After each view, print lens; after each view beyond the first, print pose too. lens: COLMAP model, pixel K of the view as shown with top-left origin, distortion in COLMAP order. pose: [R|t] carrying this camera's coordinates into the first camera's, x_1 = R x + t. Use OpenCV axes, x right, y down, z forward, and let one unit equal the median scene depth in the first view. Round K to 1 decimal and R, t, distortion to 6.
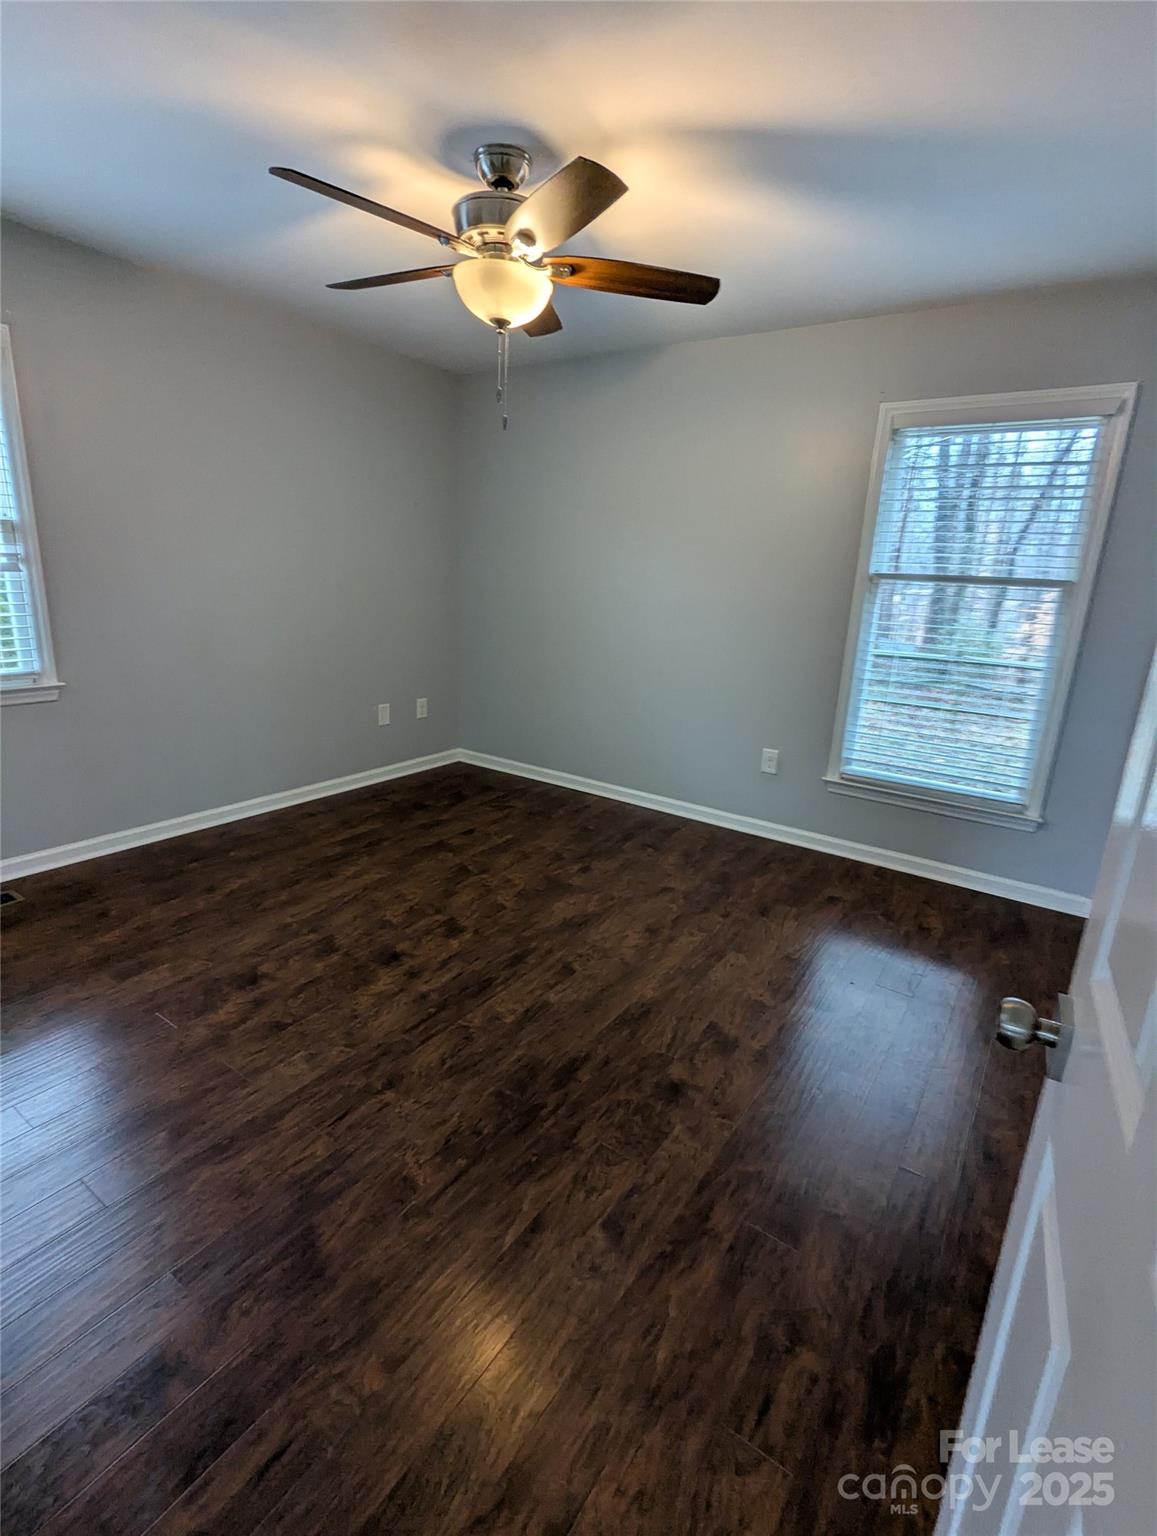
lens RADIAL K [[735.5, 0, 555.7], [0, 735.5, 788.2], [0, 0, 1]] dist [0.000758, 0.000299]
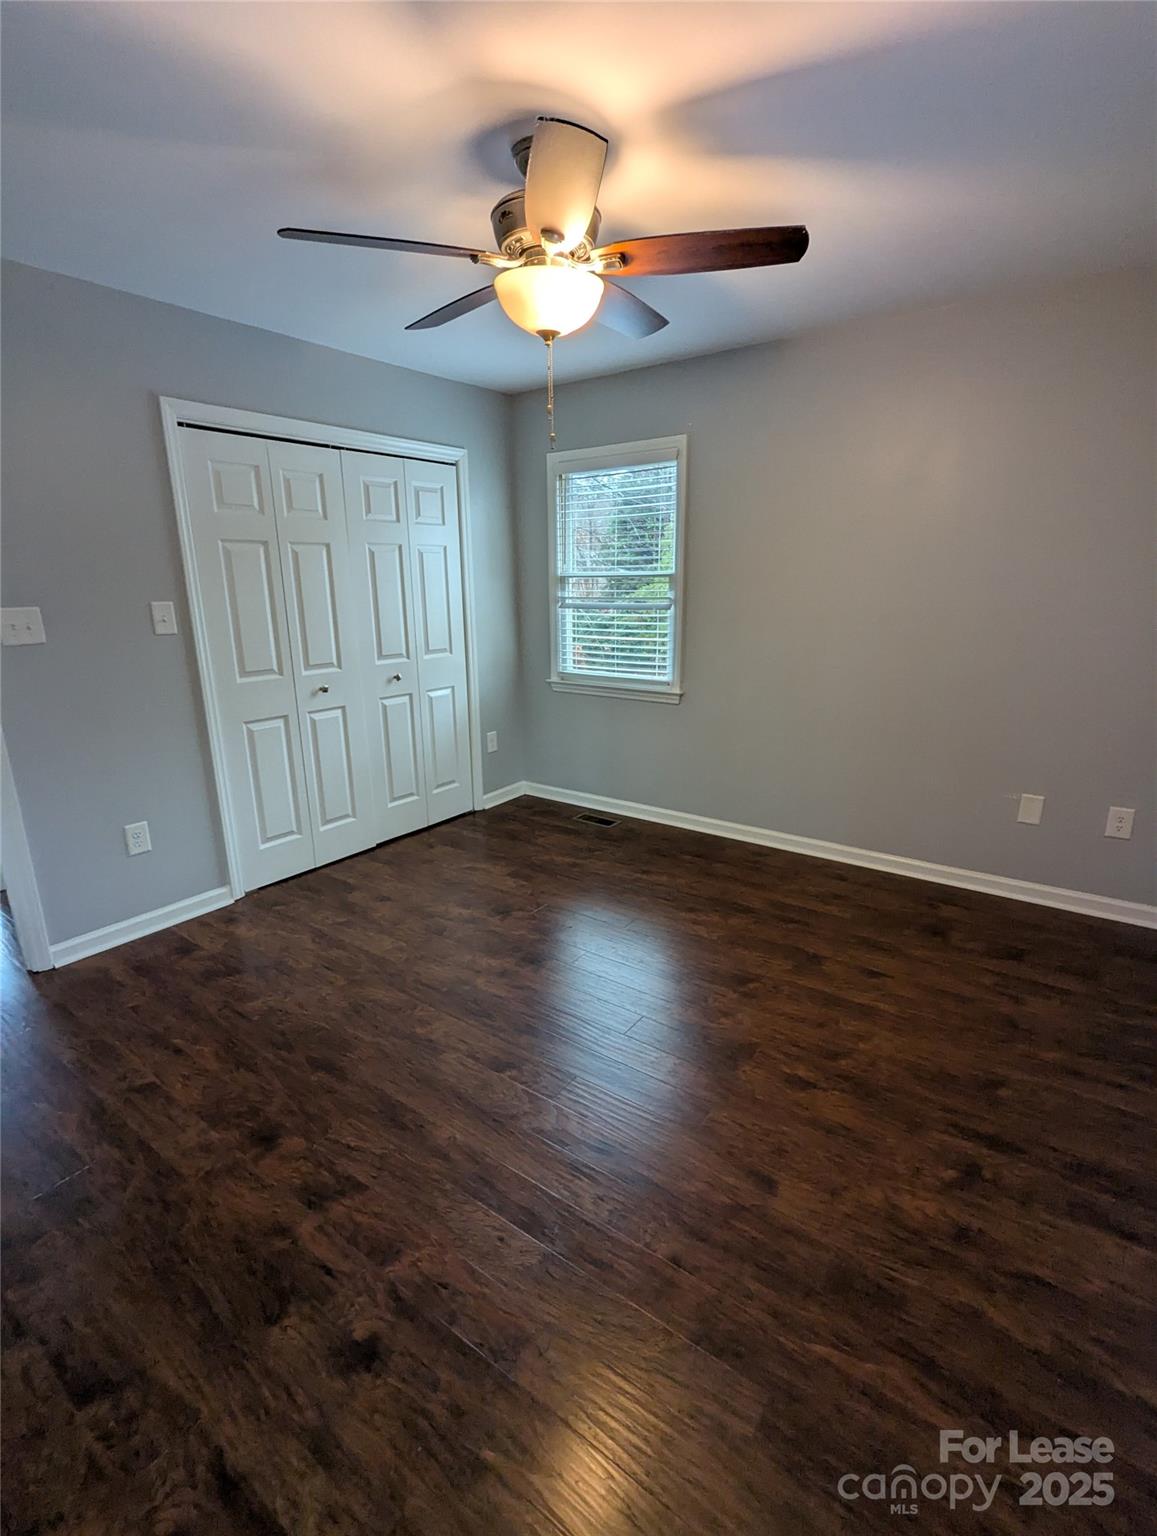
lens RADIAL K [[726.0, 0, 578.5], [0, 726.0, 768.0], [0, 0, 1]] dist [0.001032, 0.000840]
pose [[-0.017820, 0.210887, -0.977348, 0.625680], [-0.279114, 0.937594, 0.207398, -0.226670], [0.960093, 0.276487, 0.042154, 0.776983]]
